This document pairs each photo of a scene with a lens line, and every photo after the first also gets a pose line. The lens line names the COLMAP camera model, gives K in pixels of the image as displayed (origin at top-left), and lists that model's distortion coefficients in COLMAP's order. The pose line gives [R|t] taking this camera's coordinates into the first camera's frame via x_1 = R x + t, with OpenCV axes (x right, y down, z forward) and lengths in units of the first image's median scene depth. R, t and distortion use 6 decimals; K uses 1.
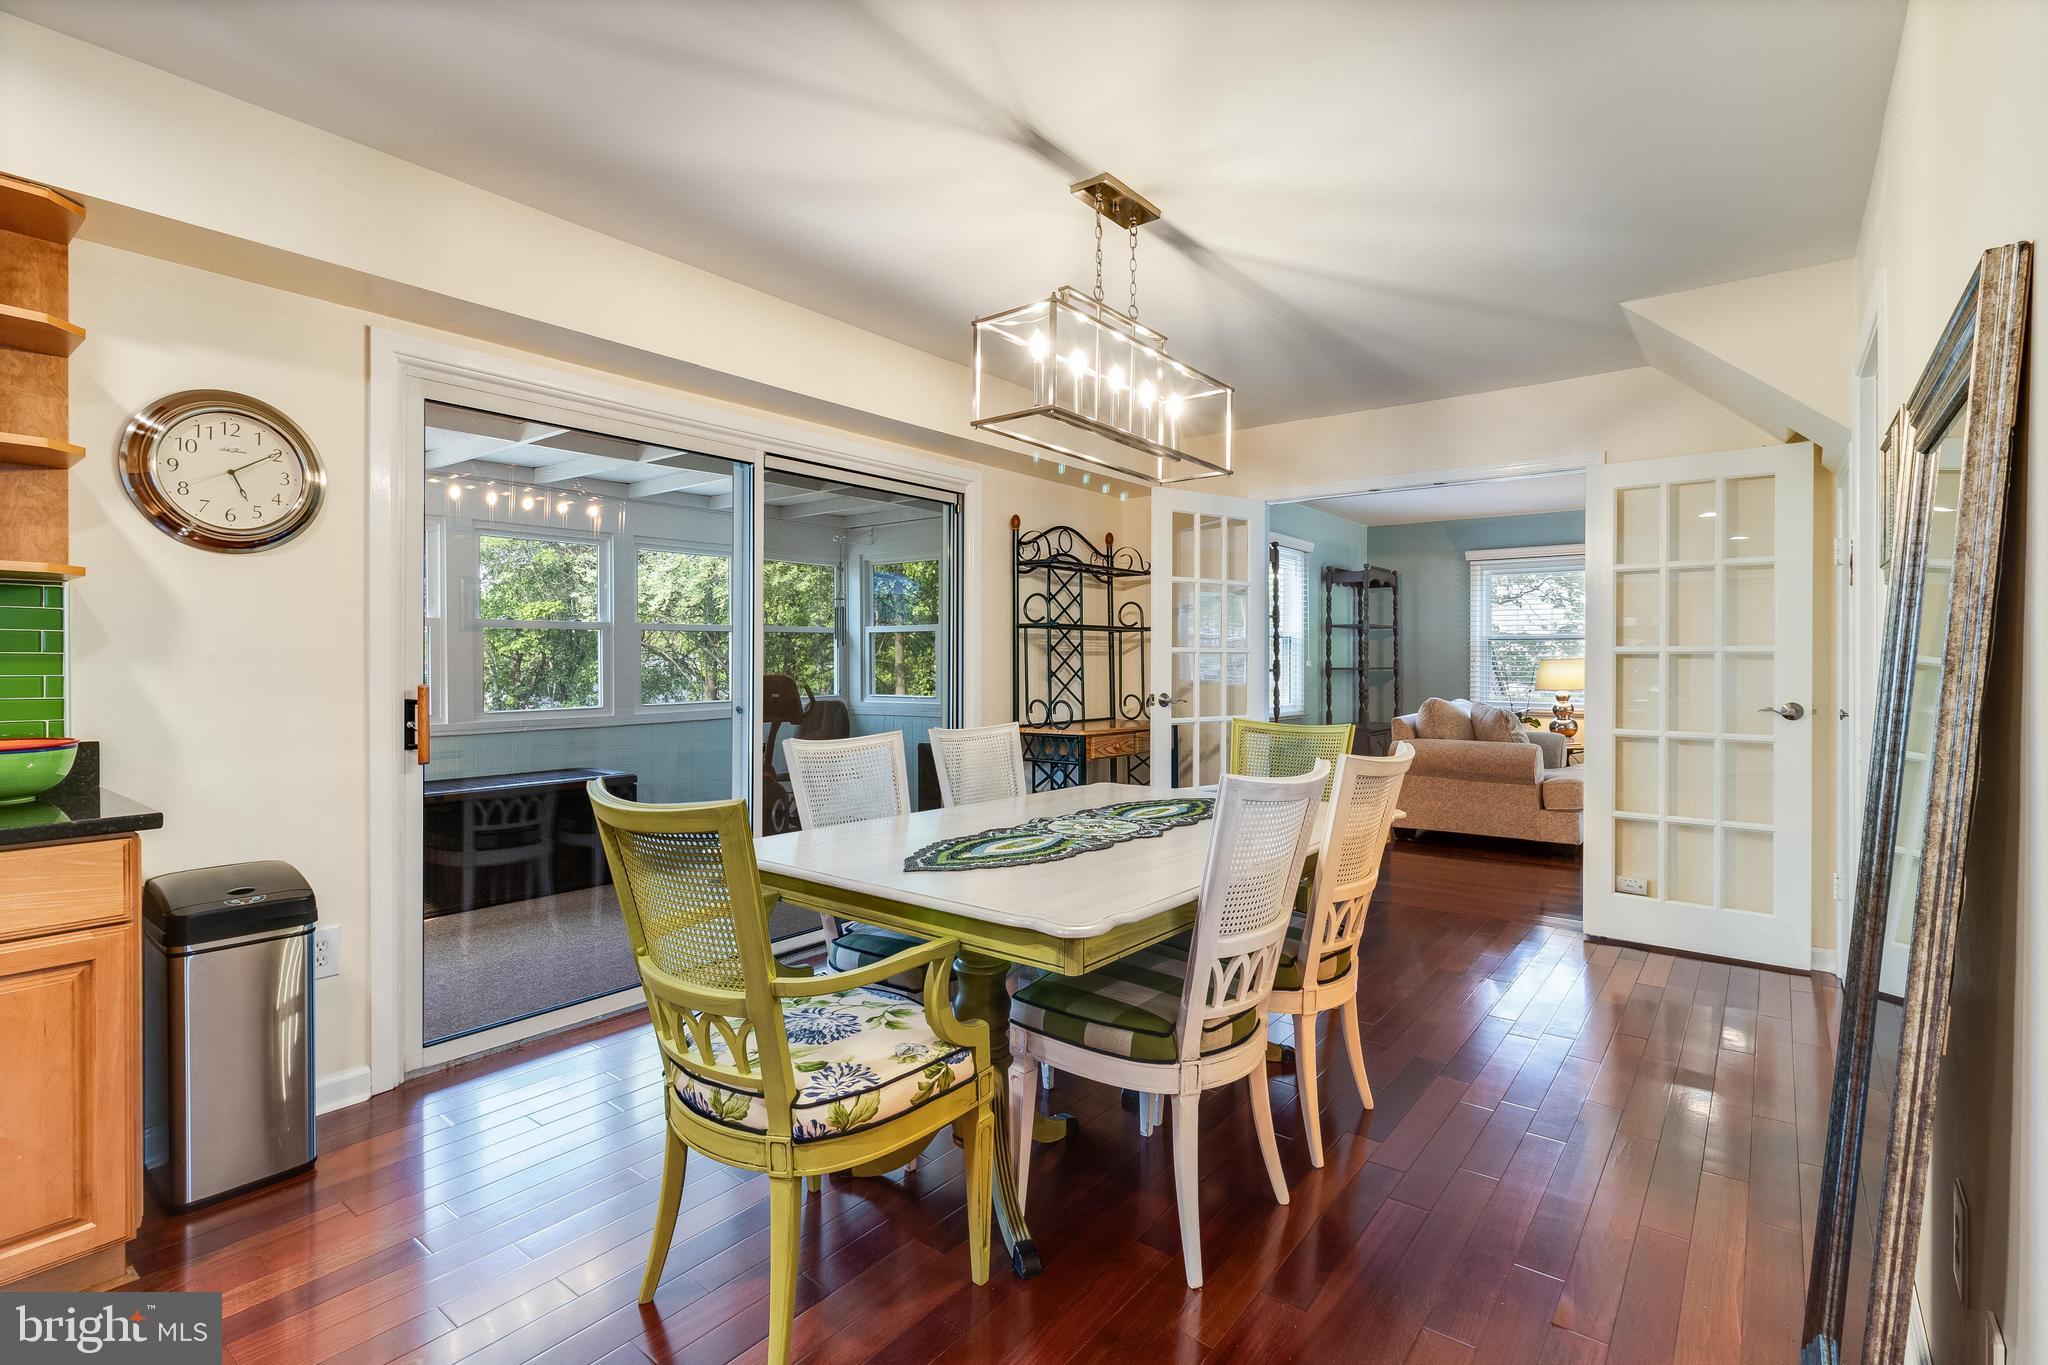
lens RADIAL K [[949.9, 0, 1031.5], [0, 949.9, 663.0], [0, 0, 1]] dist [0.009051, -0.000192]
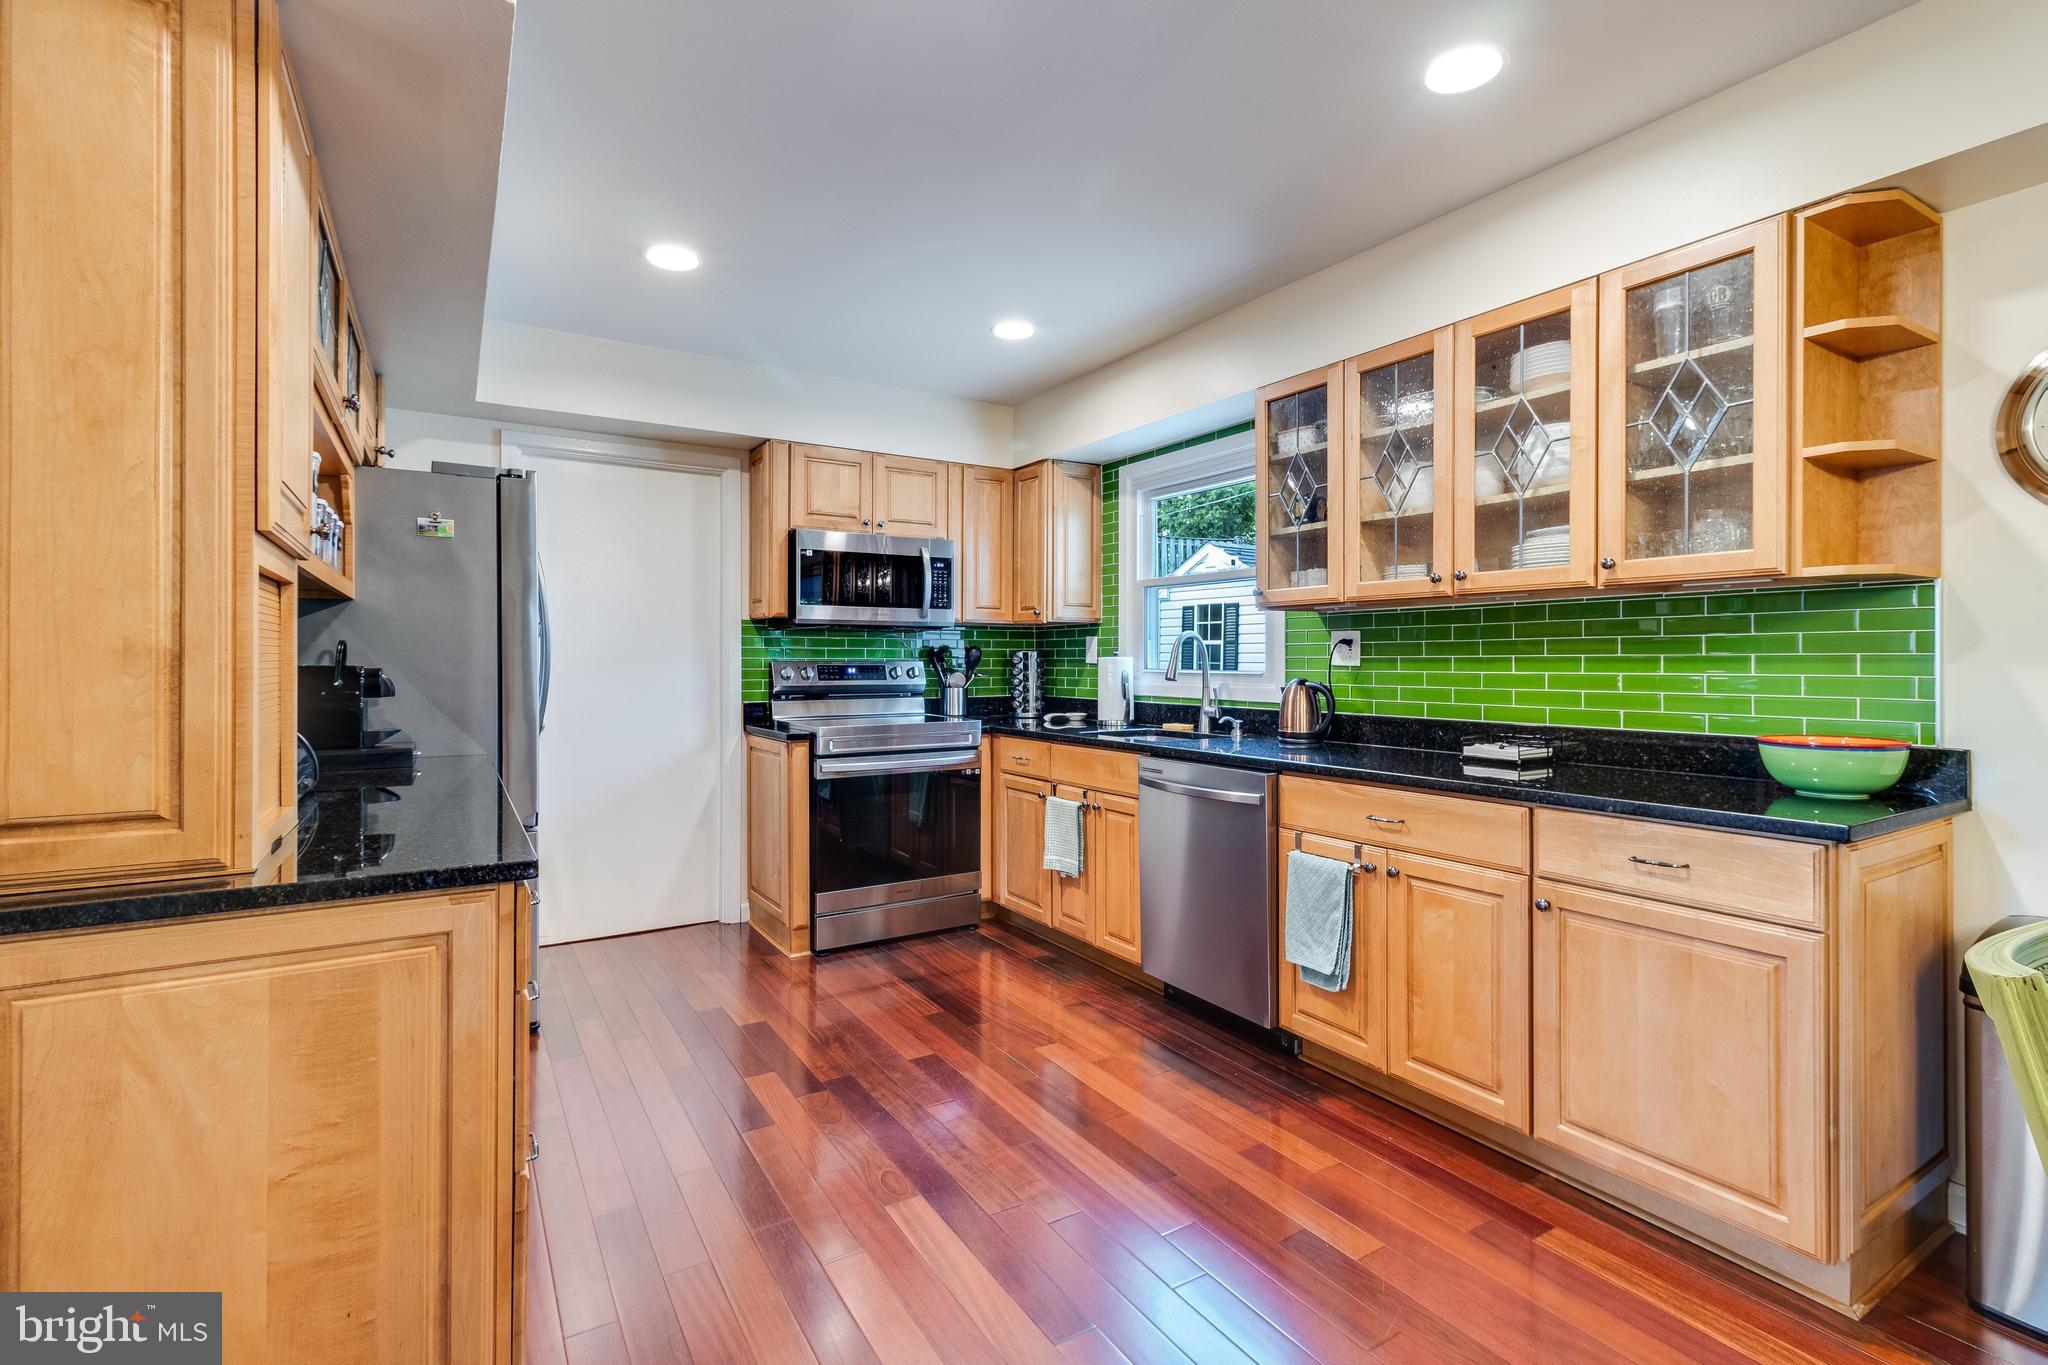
lens RADIAL K [[949.9, 0, 1023.5], [0, 949.9, 663.7], [0, 0, 1]] dist [0.009051, -0.000192]
pose [[-0.346190, 0.005451, -0.938149, 0.201704], [-0.003339, 0.999970, 0.007042, -0.004167], [0.938159, 0.005570, -0.346161, 0.486149]]
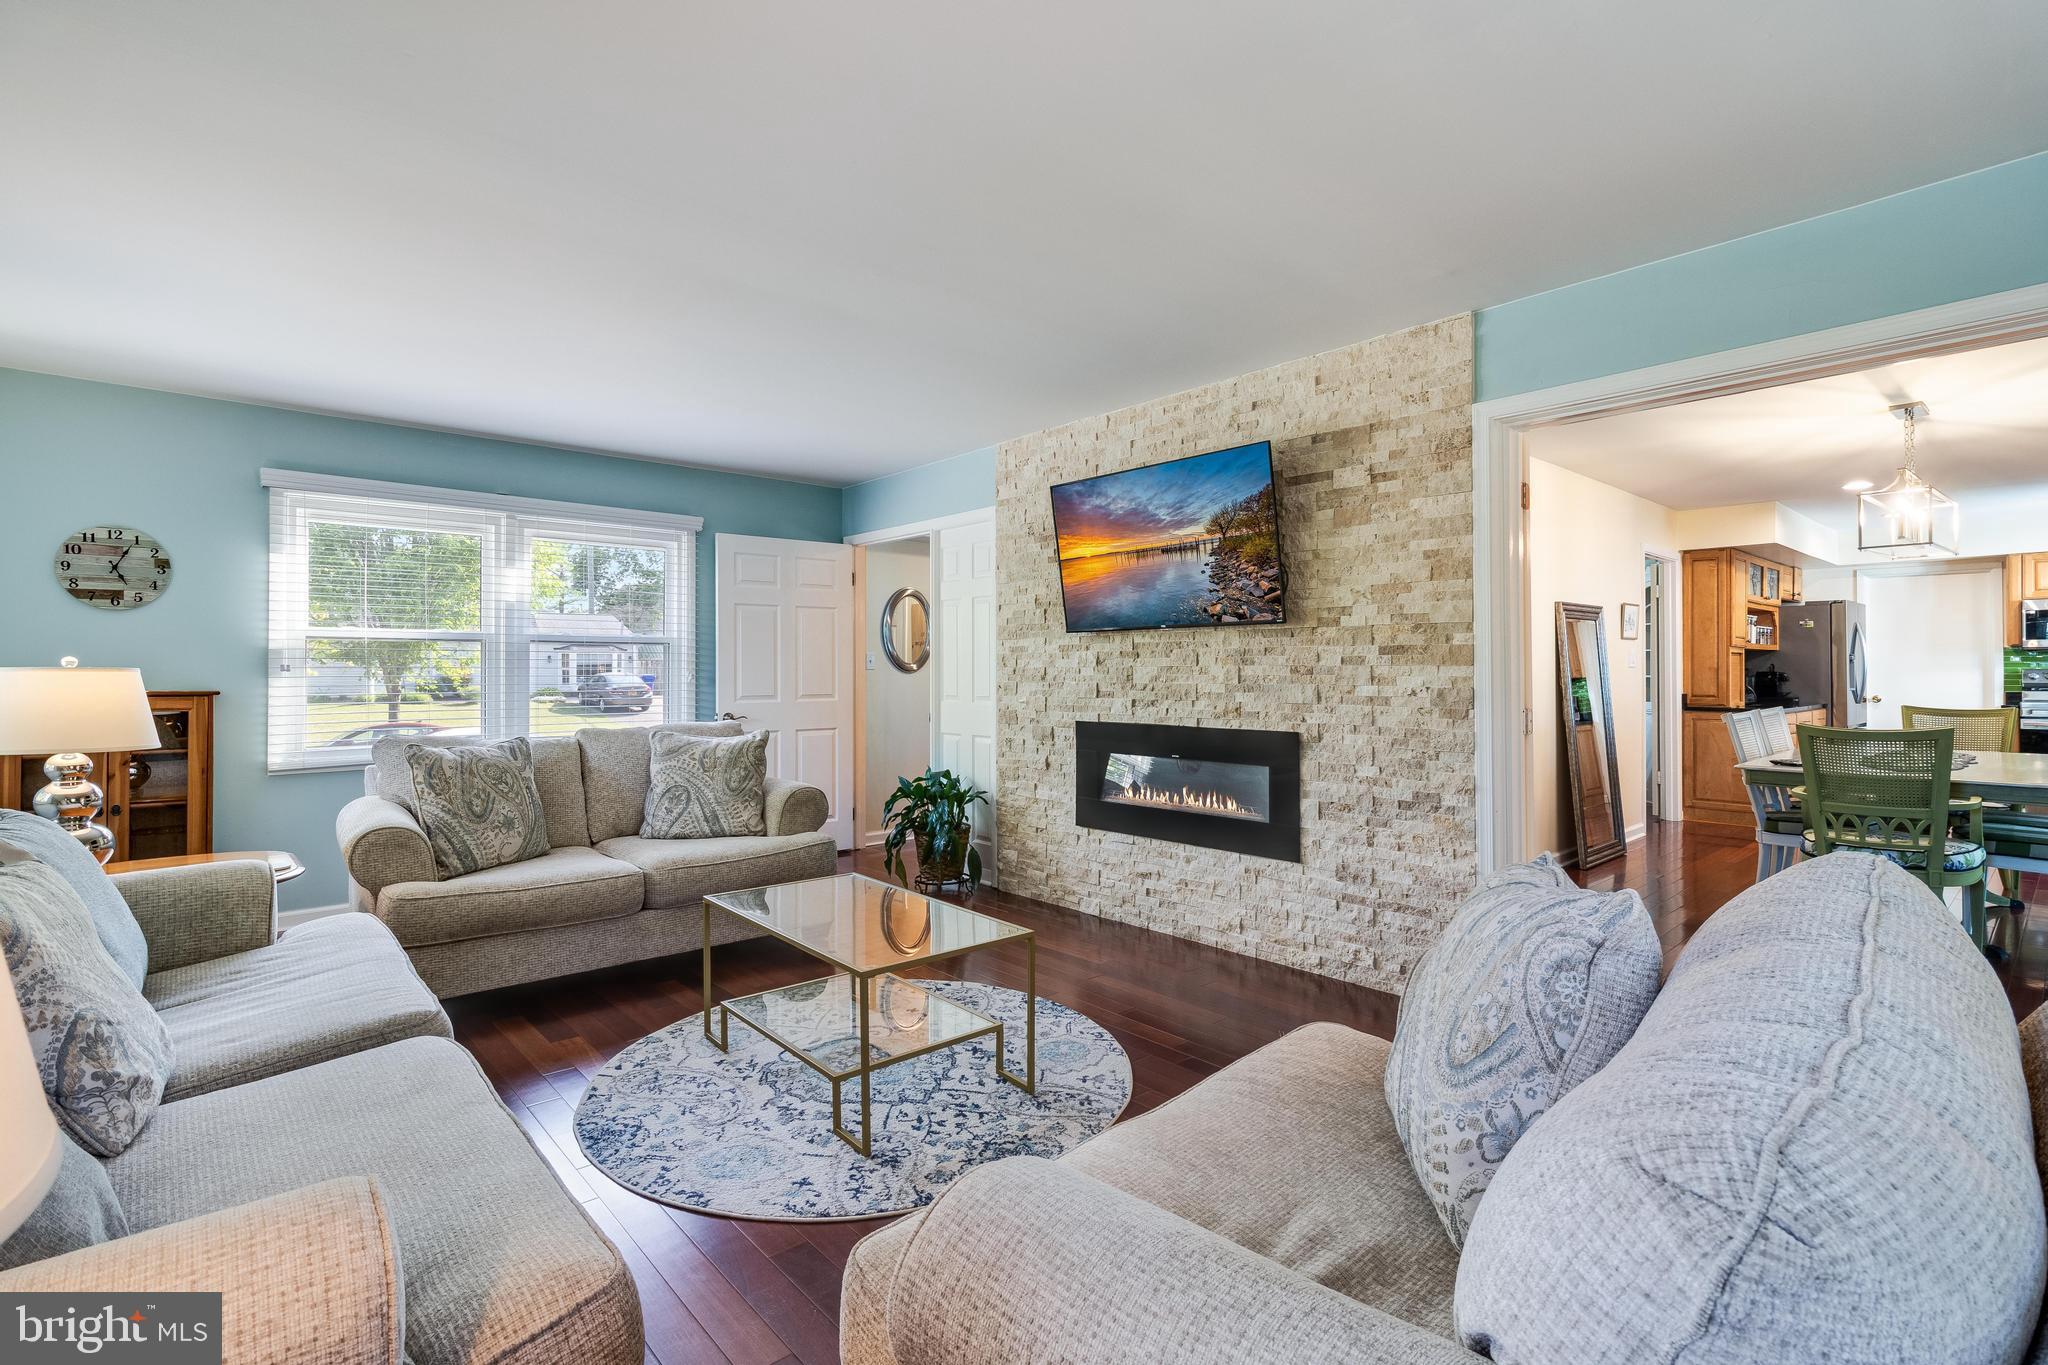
lens RADIAL K [[949.9, 0, 1042.7], [0, 949.9, 666.3], [0, 0, 1]] dist [0.009051, -0.000192]
pose [[-0.988412, 0.005257, 0.151707, 1.799767], [0.004989, 0.999985, -0.002149, -0.017924], [-0.151716, -0.001367, -0.988423, 3.739257]]
